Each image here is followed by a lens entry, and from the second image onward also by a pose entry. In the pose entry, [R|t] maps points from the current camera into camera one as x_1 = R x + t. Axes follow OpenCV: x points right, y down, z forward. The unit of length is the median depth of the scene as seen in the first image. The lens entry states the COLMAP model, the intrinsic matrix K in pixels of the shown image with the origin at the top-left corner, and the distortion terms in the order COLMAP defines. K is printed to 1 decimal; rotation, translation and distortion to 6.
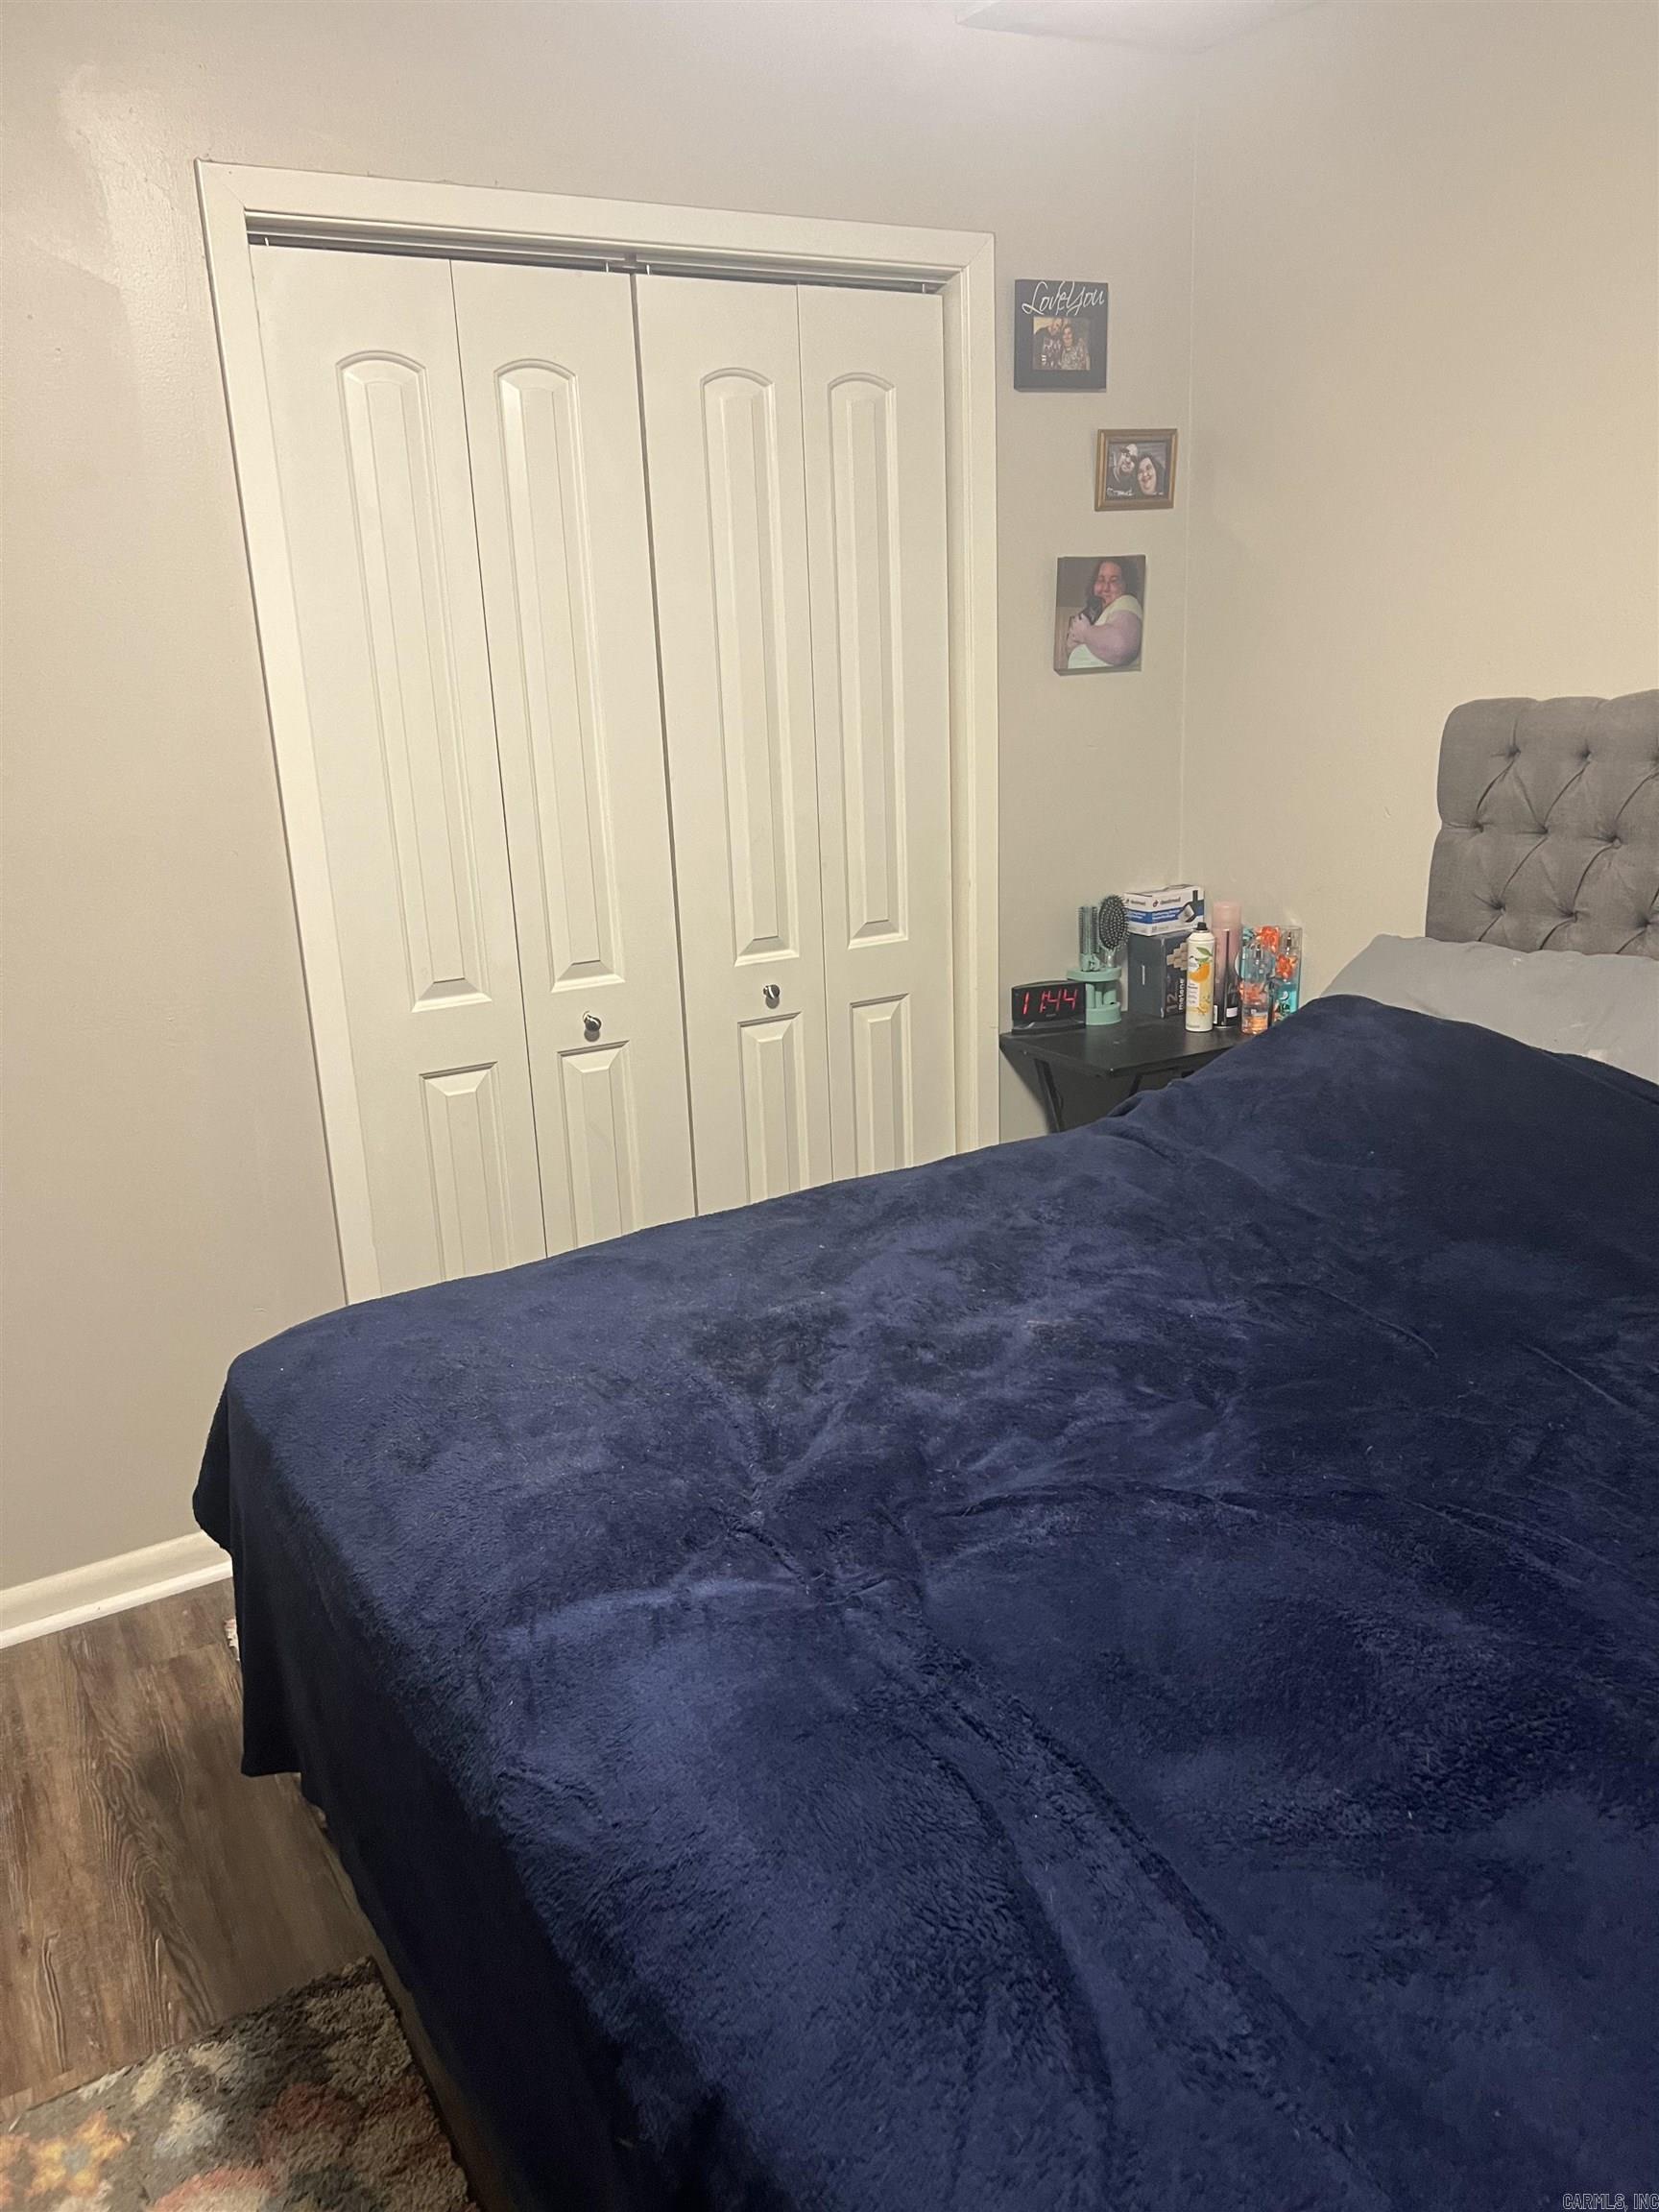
lens RADIAL K [[1665.2, 0, 837.6], [0, 1665.2, 1090.2], [0, 0, 1]] dist [0.043019, -0.050597]
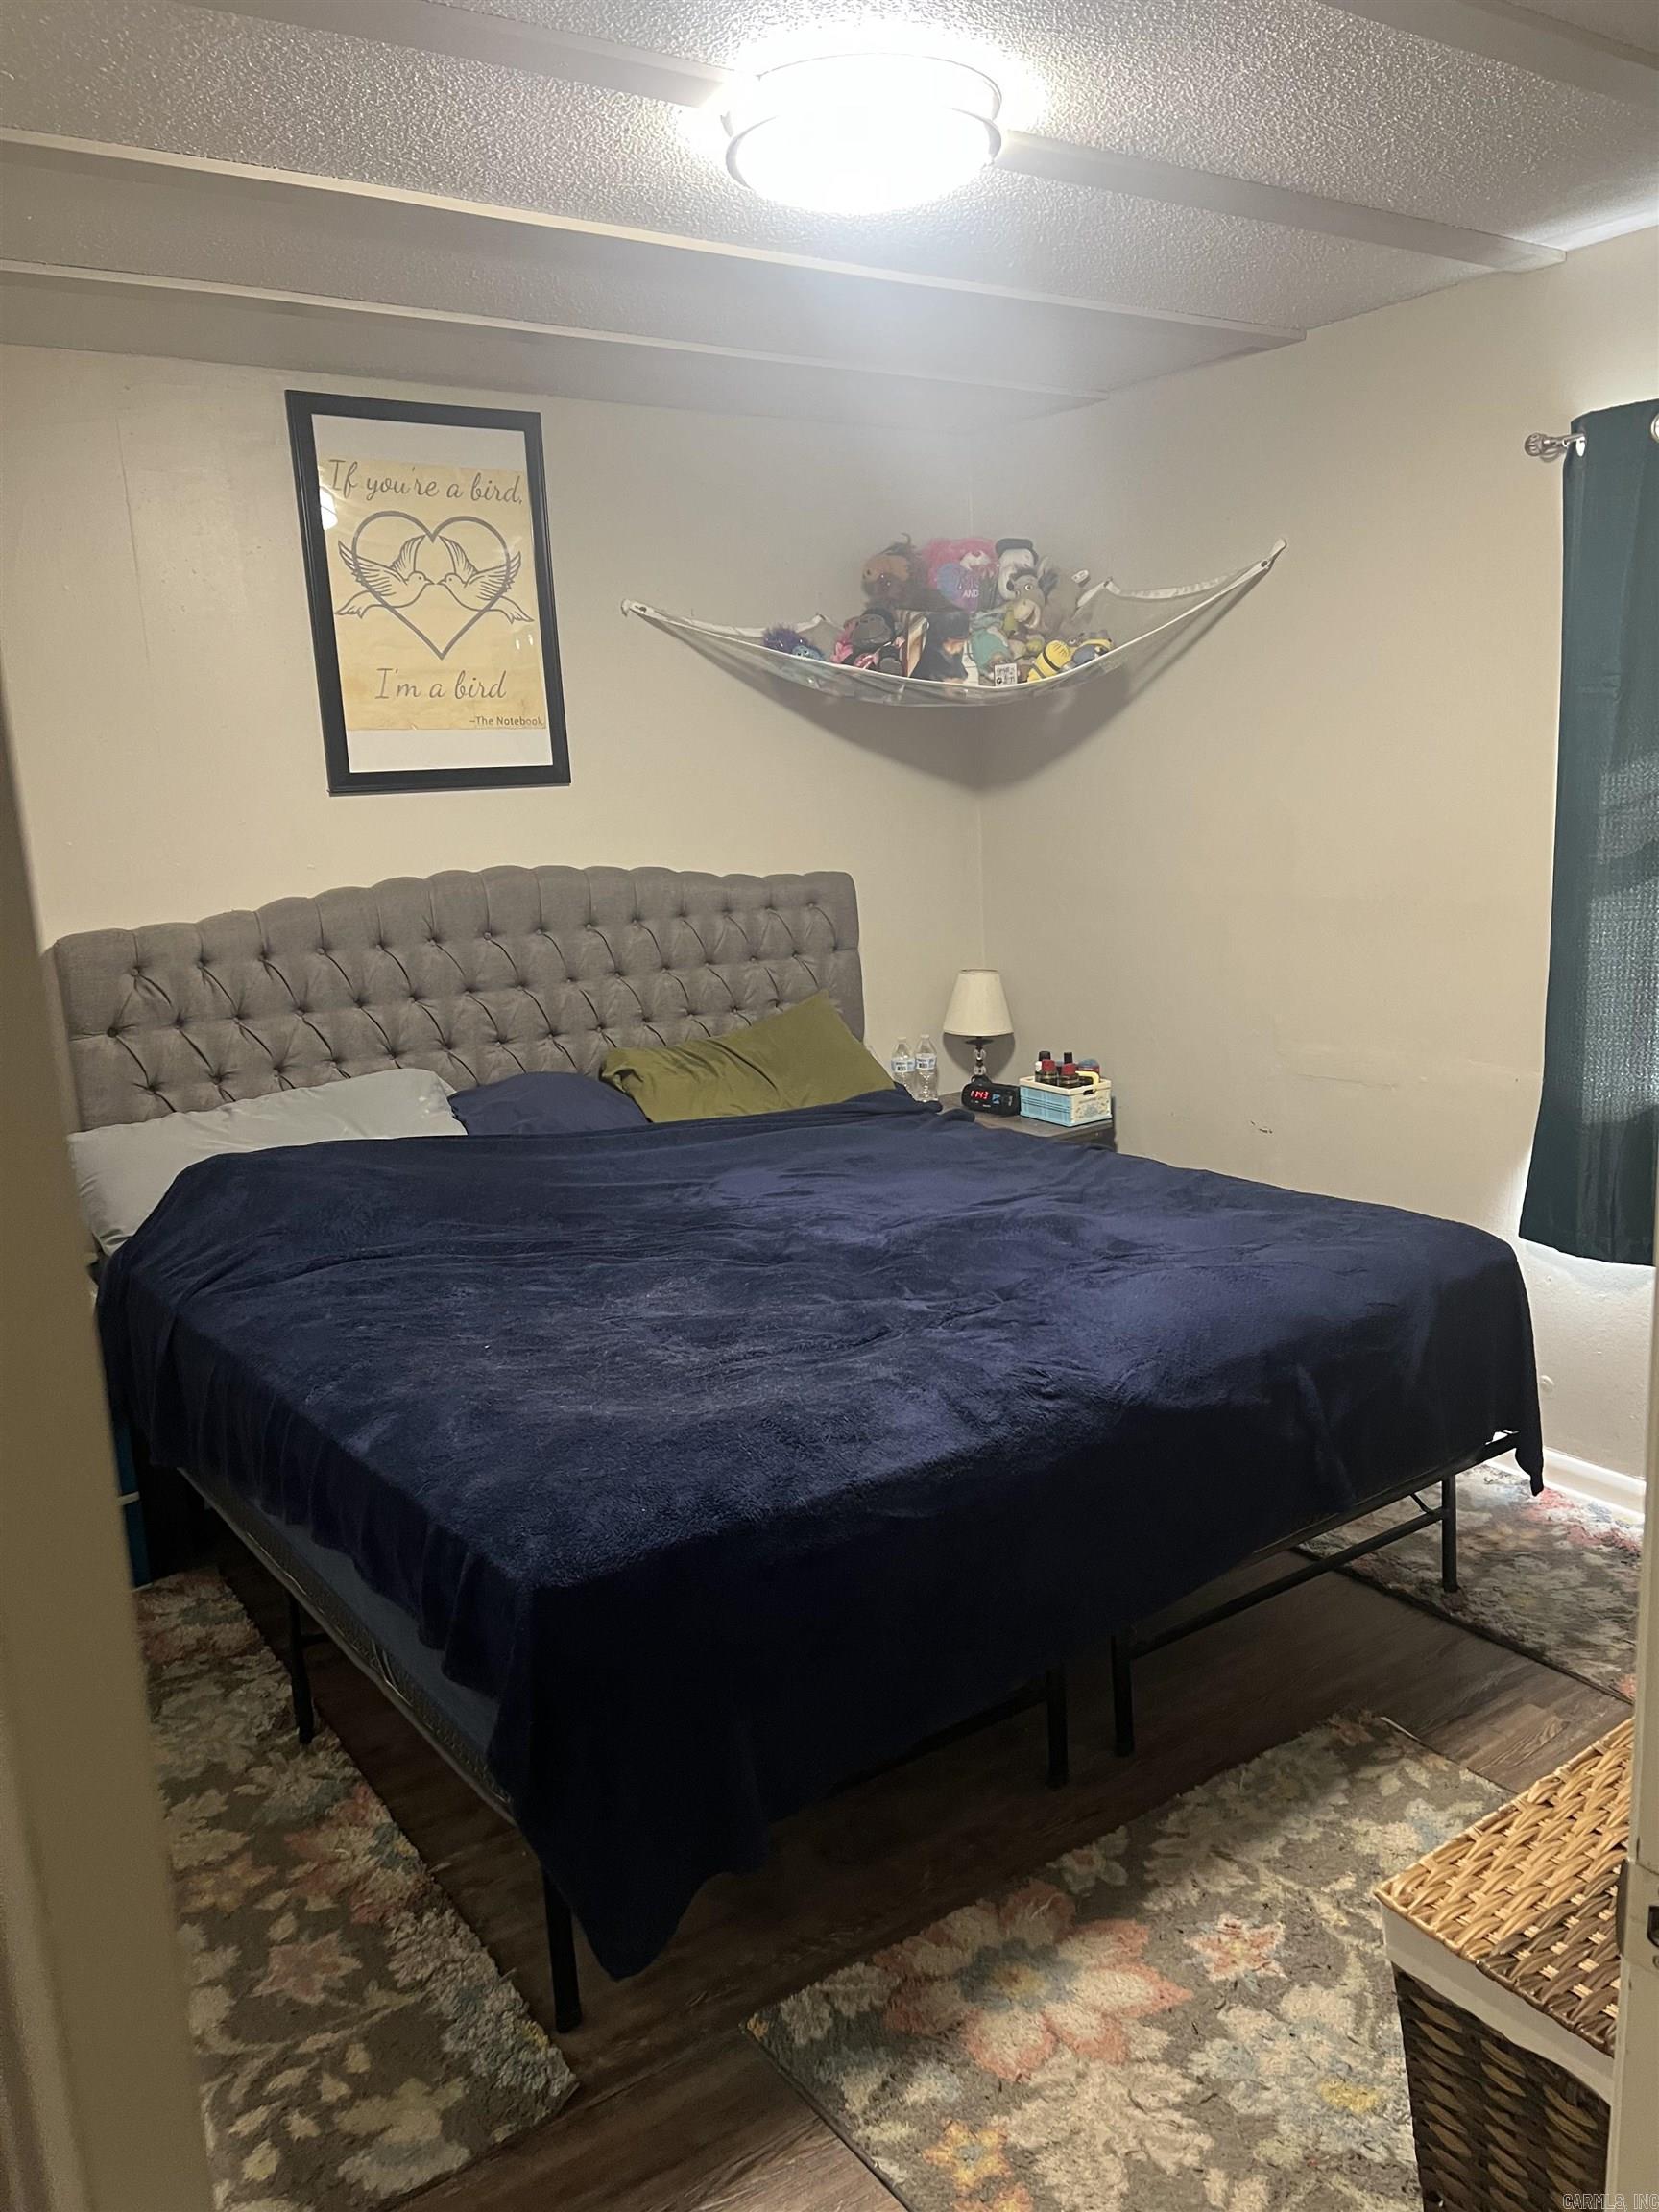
lens RADIAL K [[1665.2, 0, 837.6], [0, 1665.2, 1090.2], [0, 0, 1]] dist [0.043019, -0.050597]
pose [[-0.060654, -0.135538, 0.988914, -1.352504], [0.311587, 0.938659, 0.147761, -0.202460], [-0.948280, 0.317095, -0.014701, 0.814328]]
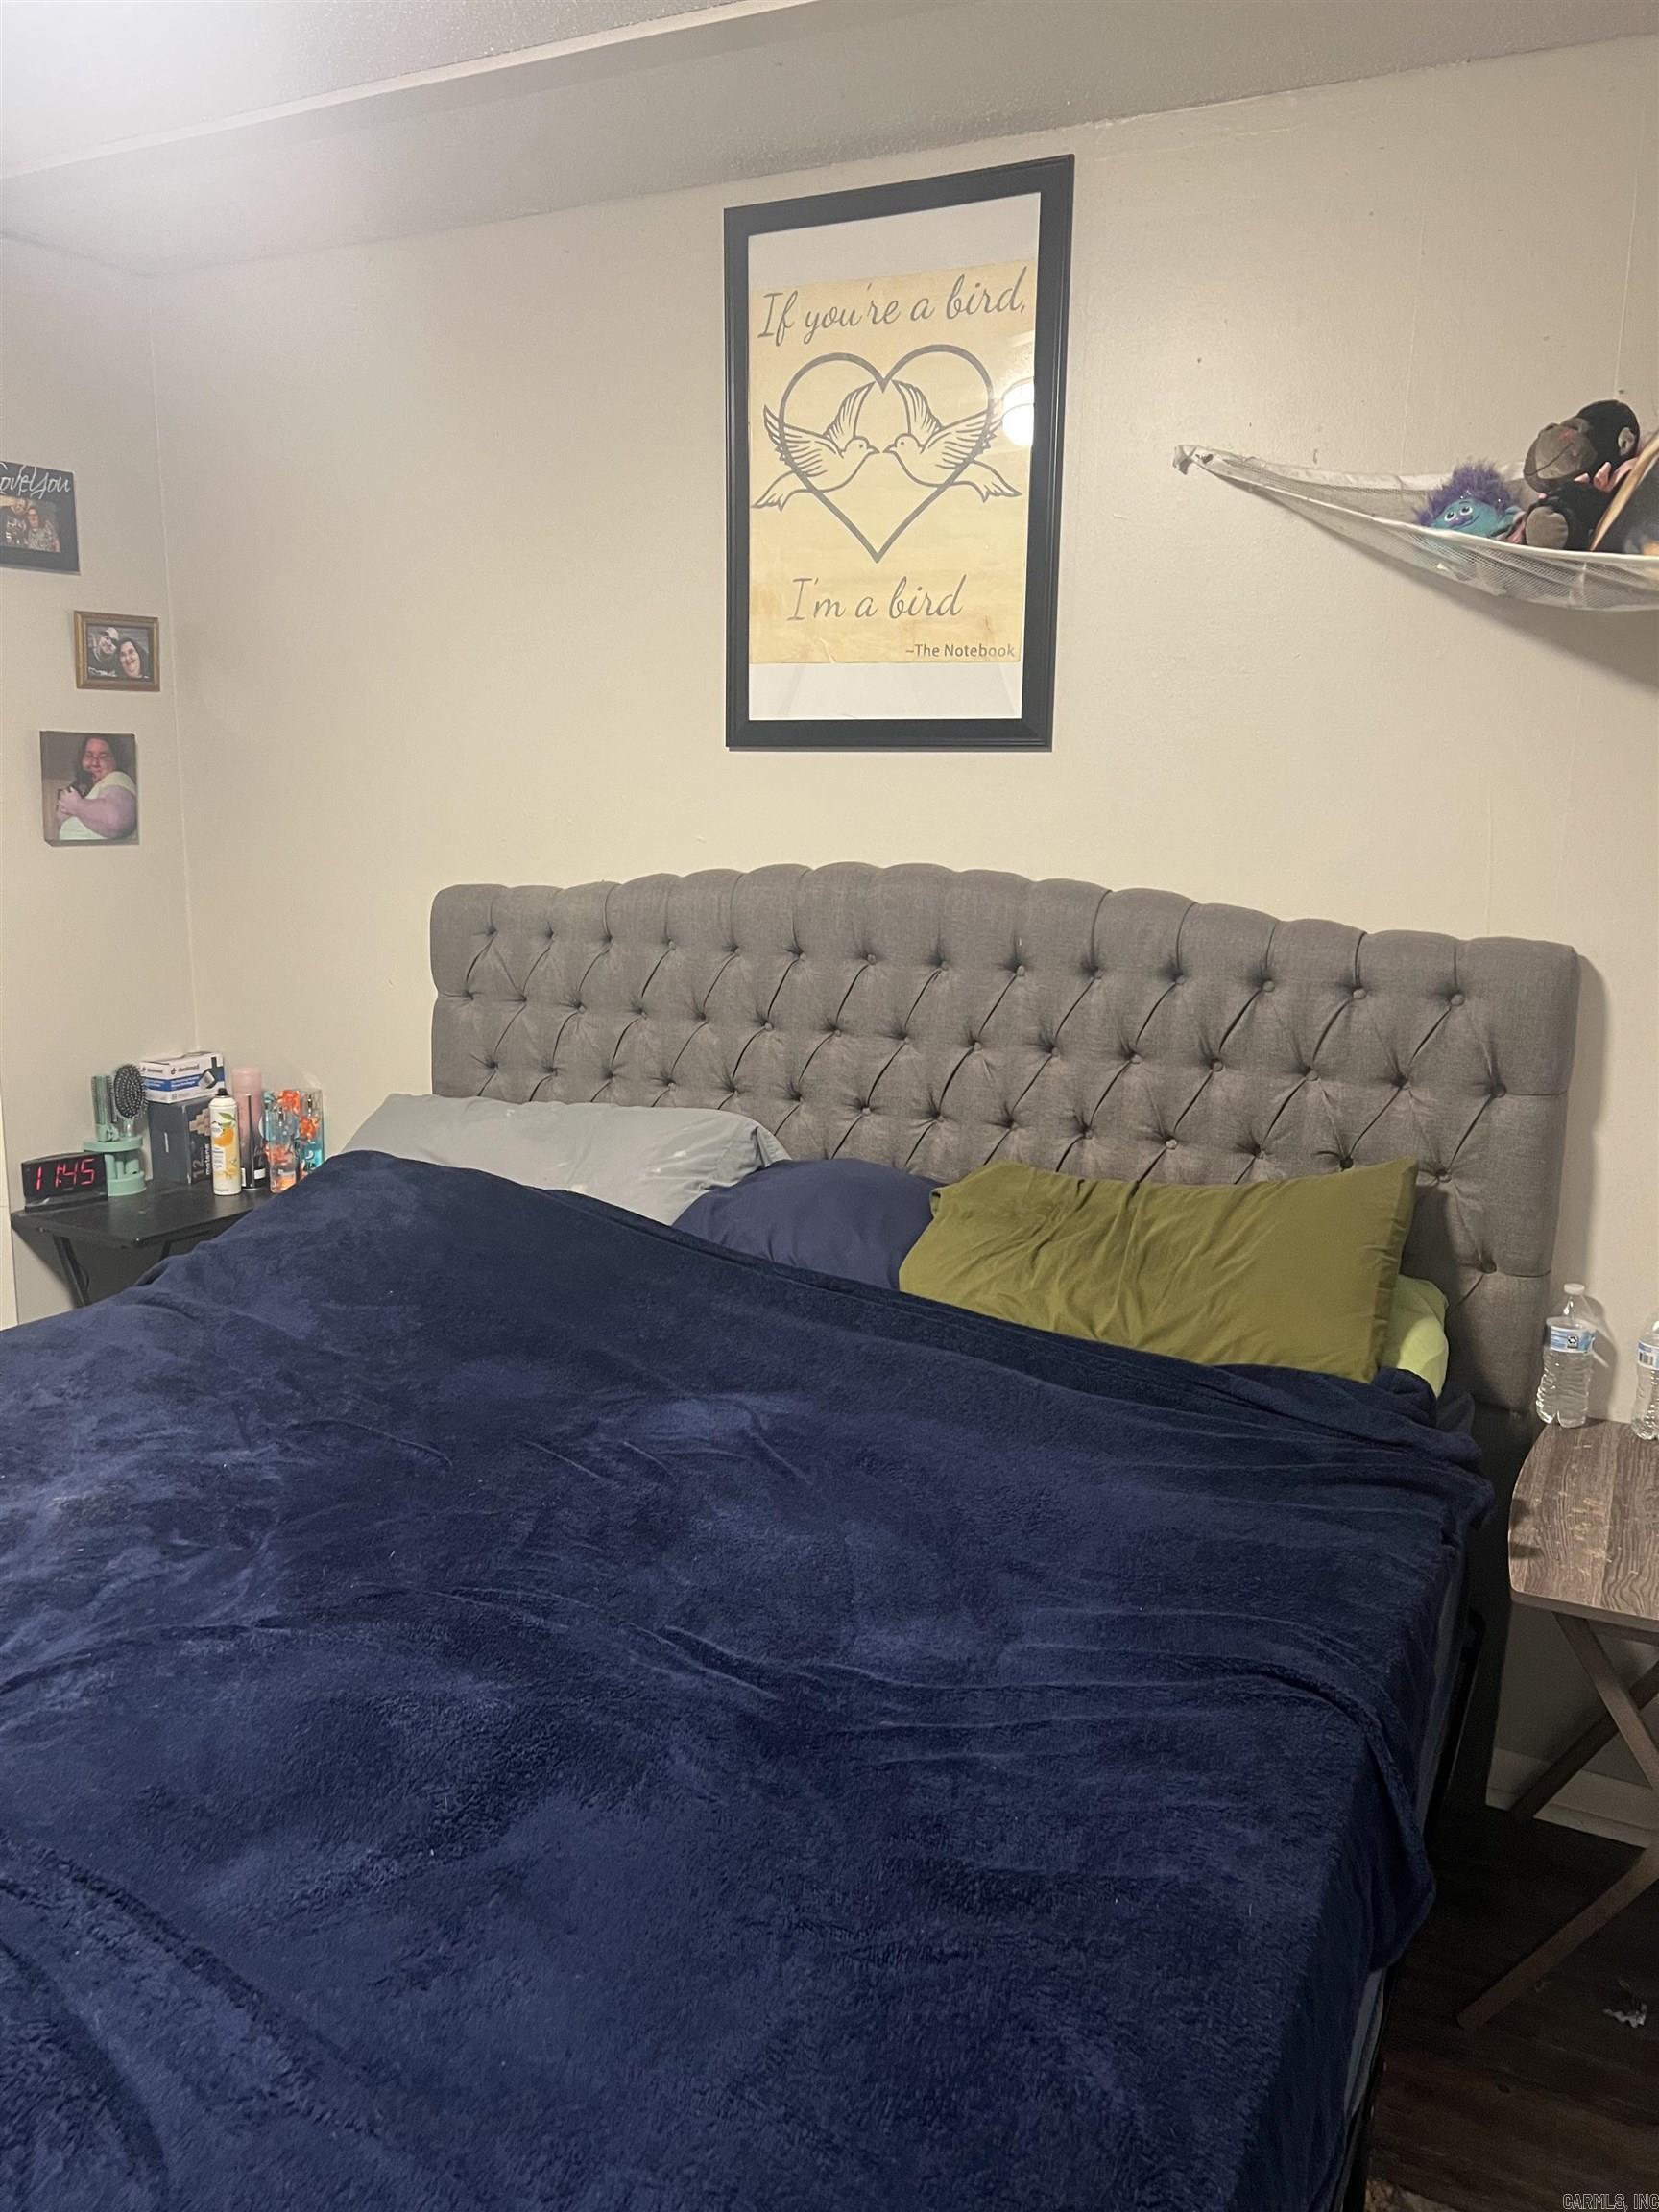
lens RADIAL K [[1668.7, 0, 864.7], [0, 1668.7, 1132.0], [0, 0, 1]] dist [0.025857, -0.034297]
pose [[0.844063, -0.054753, 0.533441, 0.001558], [0.090405, 0.995064, -0.040914, 0.006238], [-0.528568, 0.082760, 0.844847, -0.118798]]
